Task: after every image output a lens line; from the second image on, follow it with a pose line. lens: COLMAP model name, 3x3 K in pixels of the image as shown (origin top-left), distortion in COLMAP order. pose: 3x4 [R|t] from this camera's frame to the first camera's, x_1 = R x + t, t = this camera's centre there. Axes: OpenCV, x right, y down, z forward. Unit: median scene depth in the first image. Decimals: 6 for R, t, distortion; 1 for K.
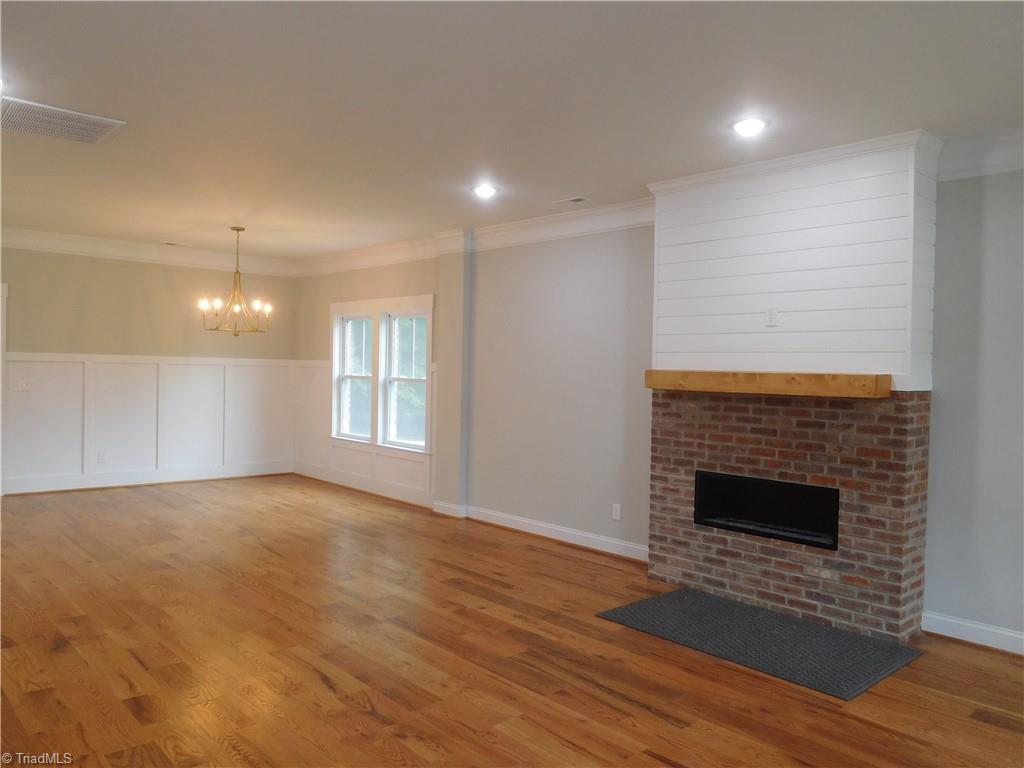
lens RADIAL K [[769.3, 0, 512.0], [0, 769.3, 384.0], [0, 0, 1]] dist [-0.028171, 0.001006]
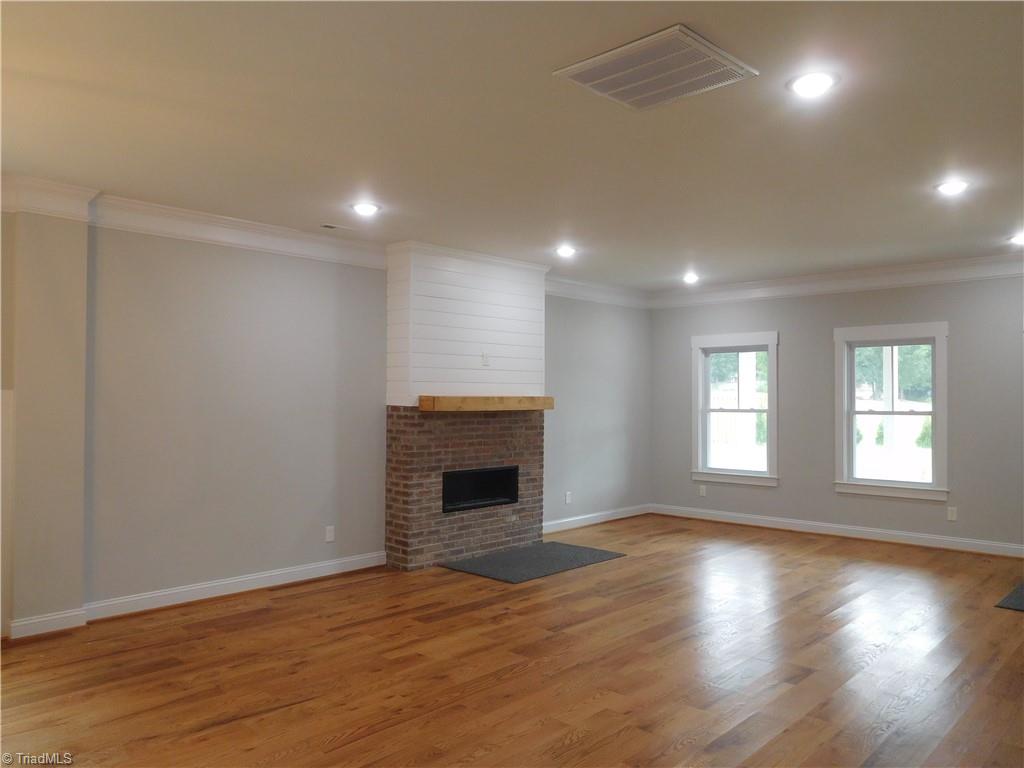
lens RADIAL K [[769.3, 0, 512.0], [0, 769.3, 384.0], [0, 0, 1]] dist [-0.028171, 0.001006]
pose [[-0.081972, -0.006736, 0.996612, -1.031403], [0.015377, 0.999850, 0.008022, -0.044754], [-0.996516, 0.015983, -0.081856, 0.949730]]
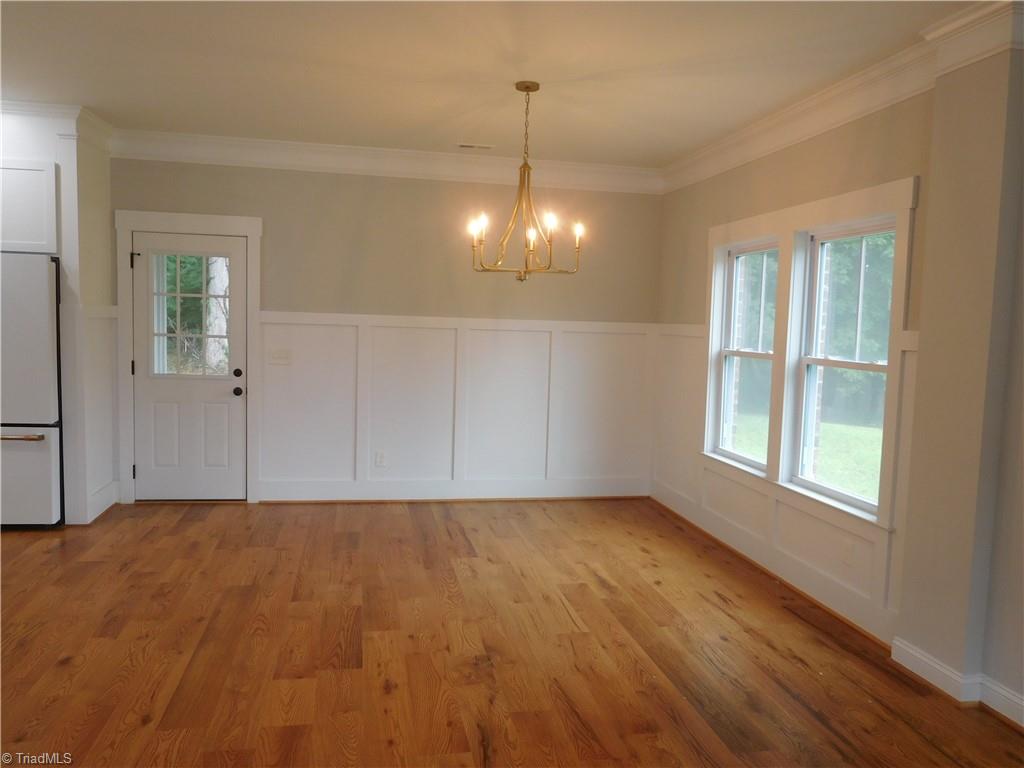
lens RADIAL K [[776.8, 0, 513.9], [0, 776.8, 388.3], [0, 0, 1]] dist [-0.008216, -0.003867]
pose [[0.859268, 0.045569, -0.509493, -0.099222], [-0.019537, 0.998221, 0.056330, -0.021853], [0.511153, -0.038448, 0.858629, 0.719663]]
